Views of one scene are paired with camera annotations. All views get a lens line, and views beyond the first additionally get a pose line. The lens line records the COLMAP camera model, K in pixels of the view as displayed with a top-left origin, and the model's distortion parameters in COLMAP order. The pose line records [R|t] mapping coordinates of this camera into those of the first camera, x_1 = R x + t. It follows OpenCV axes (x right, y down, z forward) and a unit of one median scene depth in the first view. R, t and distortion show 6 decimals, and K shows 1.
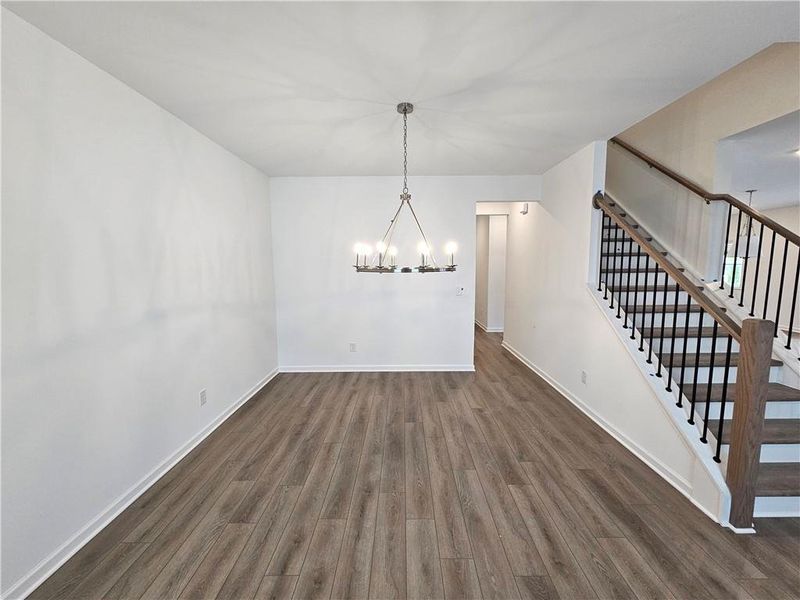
lens RADIAL K [[326.2, 0, 402.3], [0, 326.2, 298.3], [0, 0, 1]] dist [-0.001384, -0.000234]
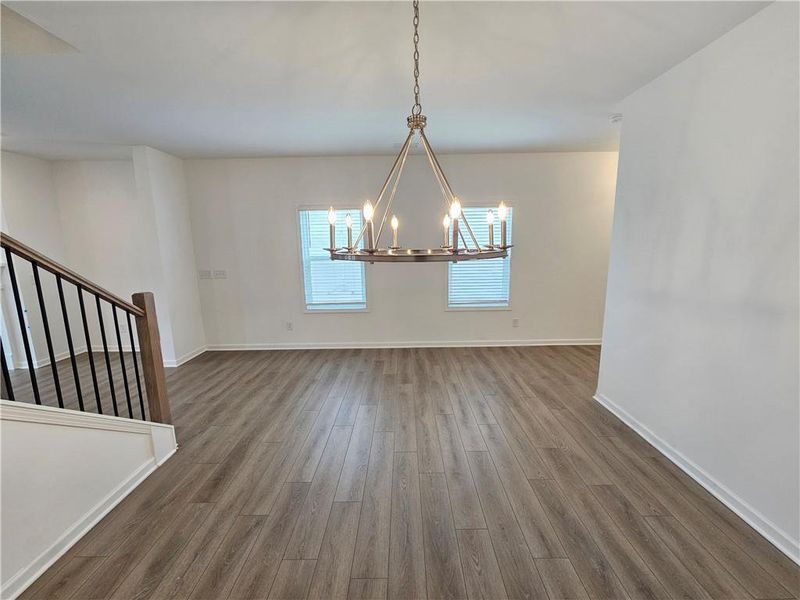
lens RADIAL K [[326.2, 0, 402.3], [0, 326.2, 298.3], [0, 0, 1]] dist [-0.001384, -0.000234]
pose [[-0.999763, 0.021015, 0.005668, 0.038489], [0.021764, 0.961855, 0.272691, -0.174505], [0.000279, 0.272750, -0.962085, 1.608072]]
